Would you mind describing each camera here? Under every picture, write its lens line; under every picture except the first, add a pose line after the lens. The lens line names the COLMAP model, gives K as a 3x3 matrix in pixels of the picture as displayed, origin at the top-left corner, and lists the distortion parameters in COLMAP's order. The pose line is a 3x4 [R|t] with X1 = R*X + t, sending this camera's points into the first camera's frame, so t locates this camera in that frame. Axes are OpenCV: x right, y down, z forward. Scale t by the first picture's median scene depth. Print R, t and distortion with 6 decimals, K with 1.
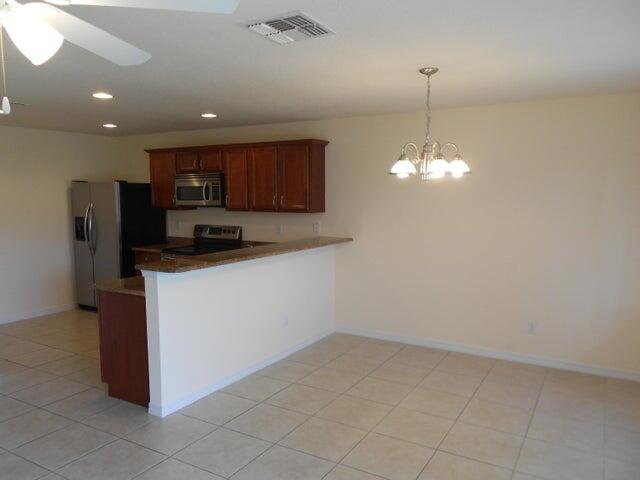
lens RADIAL K [[489.2, 0, 320.9], [0, 489.2, 243.1], [0, 0, 1]] dist [-0.016049, 0.007423]
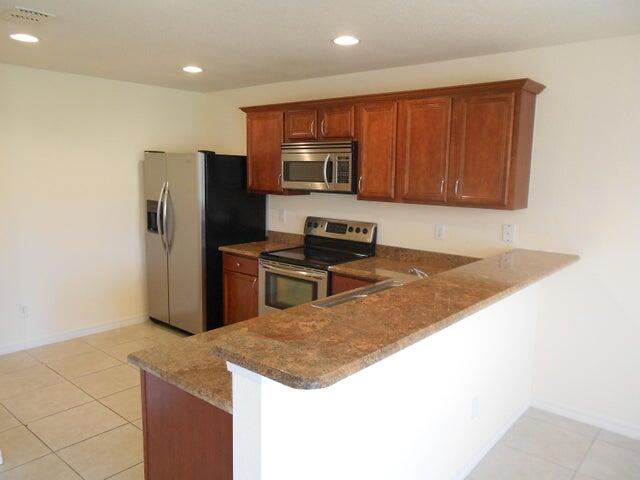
lens RADIAL K [[489.2, 0, 322.0], [0, 489.2, 241.6], [0, 0, 1]] dist [-0.016049, 0.007423]
pose [[0.984130, 0.044077, -0.171890, -0.121358], [-0.036732, 0.998281, 0.045681, -0.036855], [0.173608, -0.038642, 0.984056, 0.336700]]
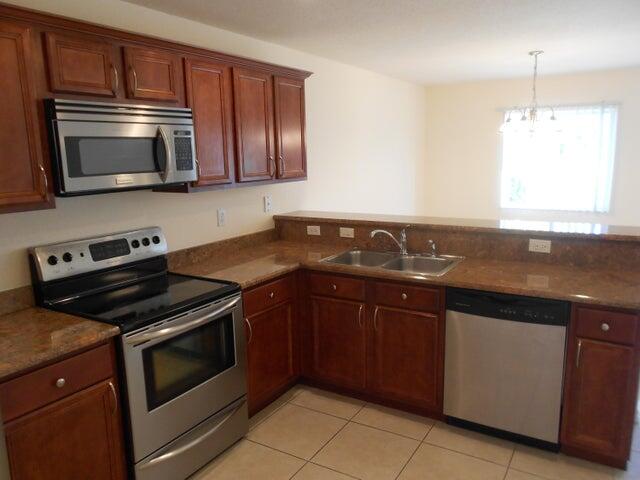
lens RADIAL K [[489.2, 0, 316.4], [0, 489.2, 237.5], [0, 0, 1]] dist [-0.016049, 0.007423]
pose [[0.064359, -0.171253, 0.983123, -0.622810], [0.136503, 0.977416, 0.161323, -0.078845], [-0.988547, 0.123817, 0.086282, 0.811353]]
